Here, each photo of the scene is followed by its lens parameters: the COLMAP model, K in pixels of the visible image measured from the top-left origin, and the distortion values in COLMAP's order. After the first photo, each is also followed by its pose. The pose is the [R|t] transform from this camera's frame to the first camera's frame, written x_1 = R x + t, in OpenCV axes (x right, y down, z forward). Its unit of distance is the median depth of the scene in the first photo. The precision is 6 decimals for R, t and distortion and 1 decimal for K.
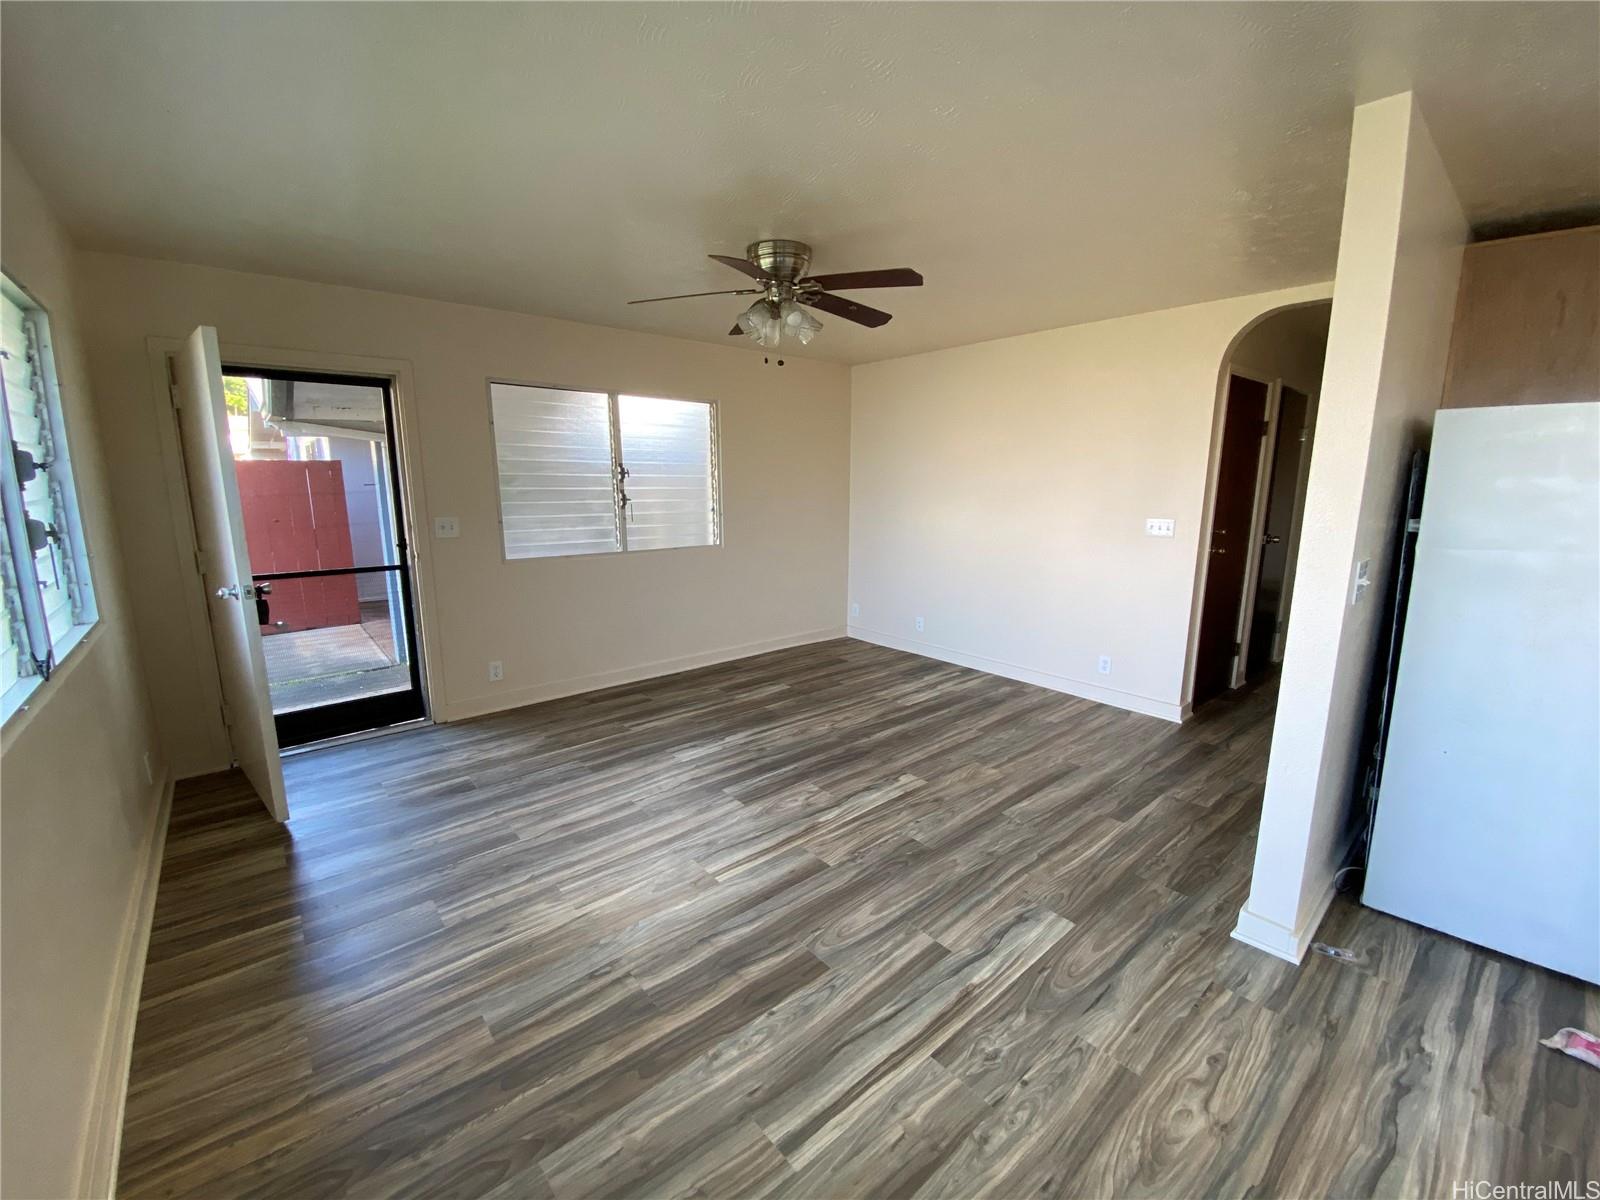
lens RADIAL K [[652.0, 0, 842.8], [0, 652.0, 601.6], [0, 0, 1]] dist [-0.033379, -0.003492]
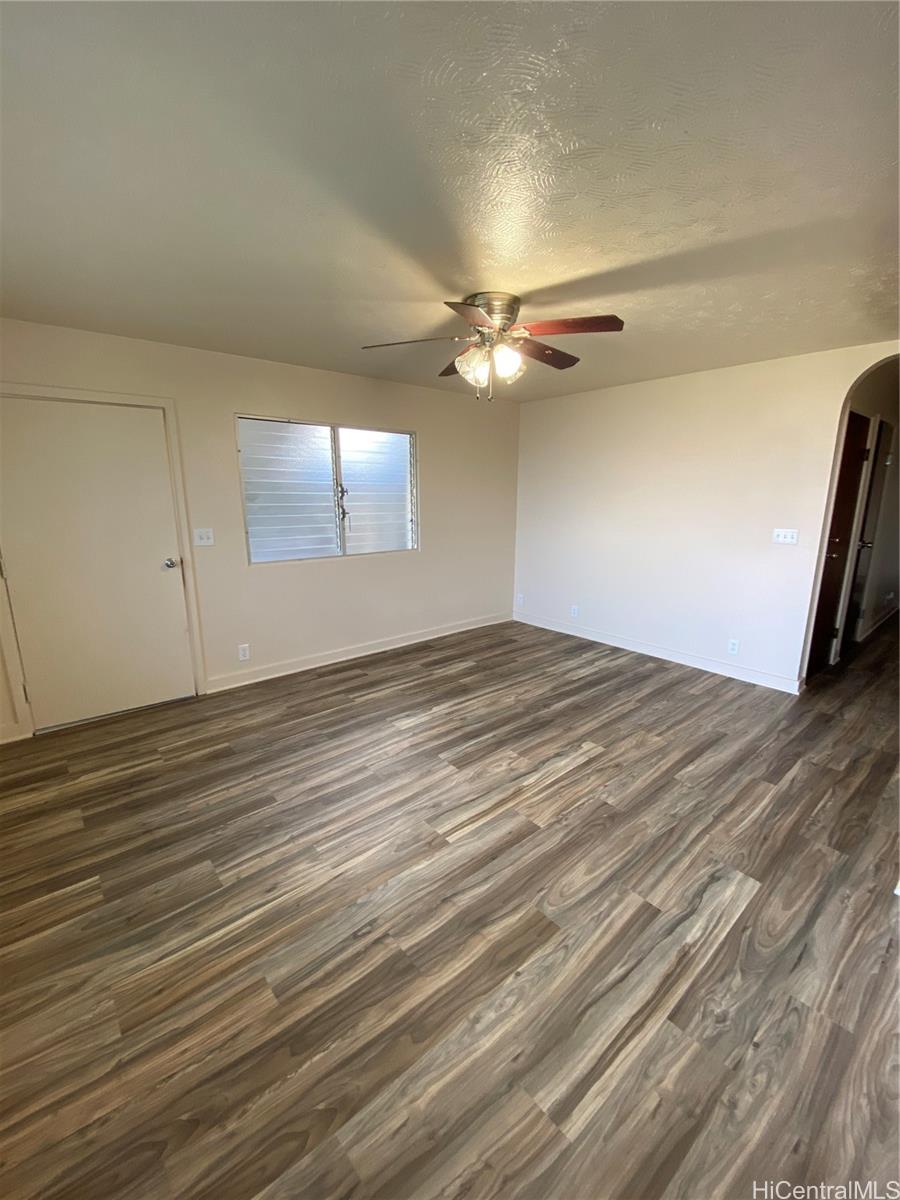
lens RADIAL K [[489.0, 0, 478.3], [0, 489.0, 601.5], [0, 0, 1]] dist [-0.033379, -0.003492]
pose [[0.999922, -0.001242, -0.012463, -0.144551], [0.001663, 0.999426, 0.033833, -0.042284], [0.012414, -0.033851, 0.999350, 0.146364]]
